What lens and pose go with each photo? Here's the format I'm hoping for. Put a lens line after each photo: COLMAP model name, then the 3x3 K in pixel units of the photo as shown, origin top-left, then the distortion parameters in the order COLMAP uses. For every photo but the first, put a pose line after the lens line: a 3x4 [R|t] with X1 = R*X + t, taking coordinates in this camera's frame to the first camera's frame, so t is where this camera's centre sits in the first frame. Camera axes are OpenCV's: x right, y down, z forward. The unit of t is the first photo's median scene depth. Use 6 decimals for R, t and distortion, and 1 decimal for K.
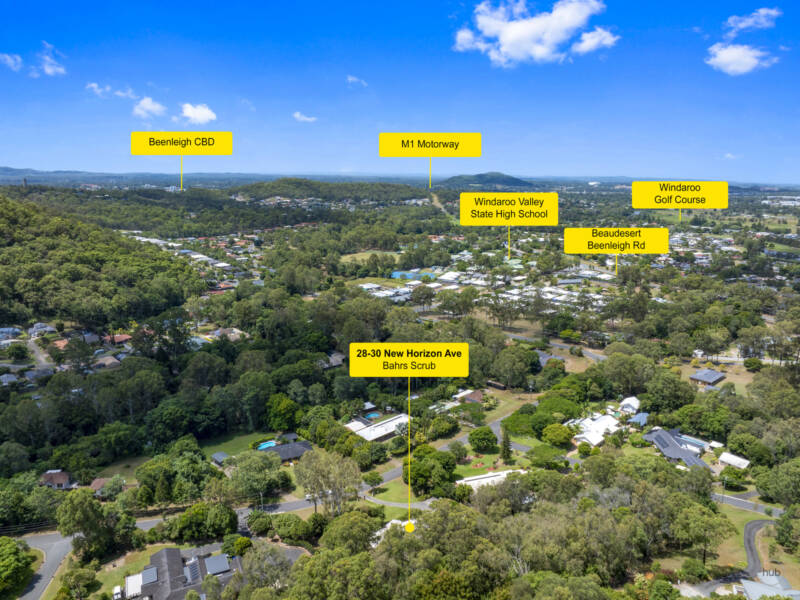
lens RADIAL K [[565.8, 0, 397.6], [0, 565.8, 300.4], [0, 0, 1]] dist [-0.039363, 0.004284]
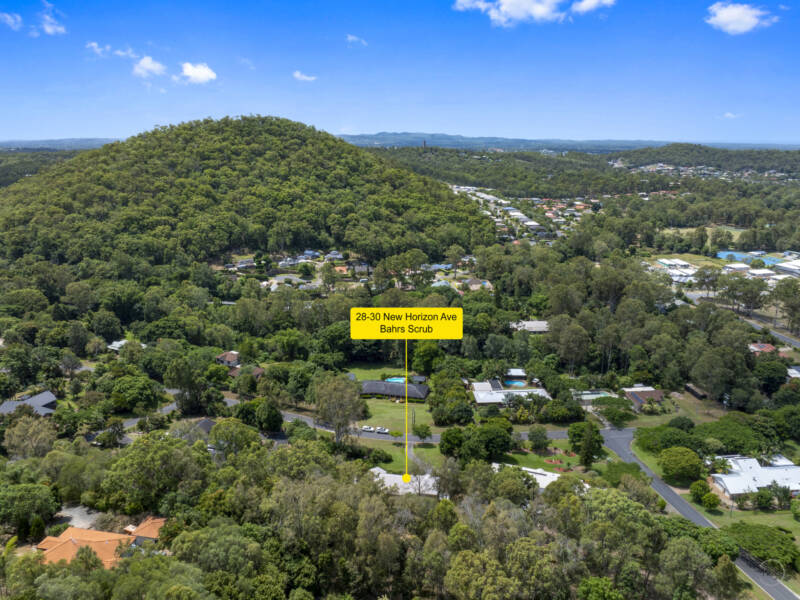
lens RADIAL K [[565.8, 0, 398.6], [0, 565.8, 300.5], [0, 0, 1]] dist [-0.039363, 0.004284]
pose [[0.765835, 0.167956, -0.620716, 0.142012], [-0.134833, 0.985771, 0.100378, 0.002540], [0.628743, 0.006820, 0.777584, 0.068988]]
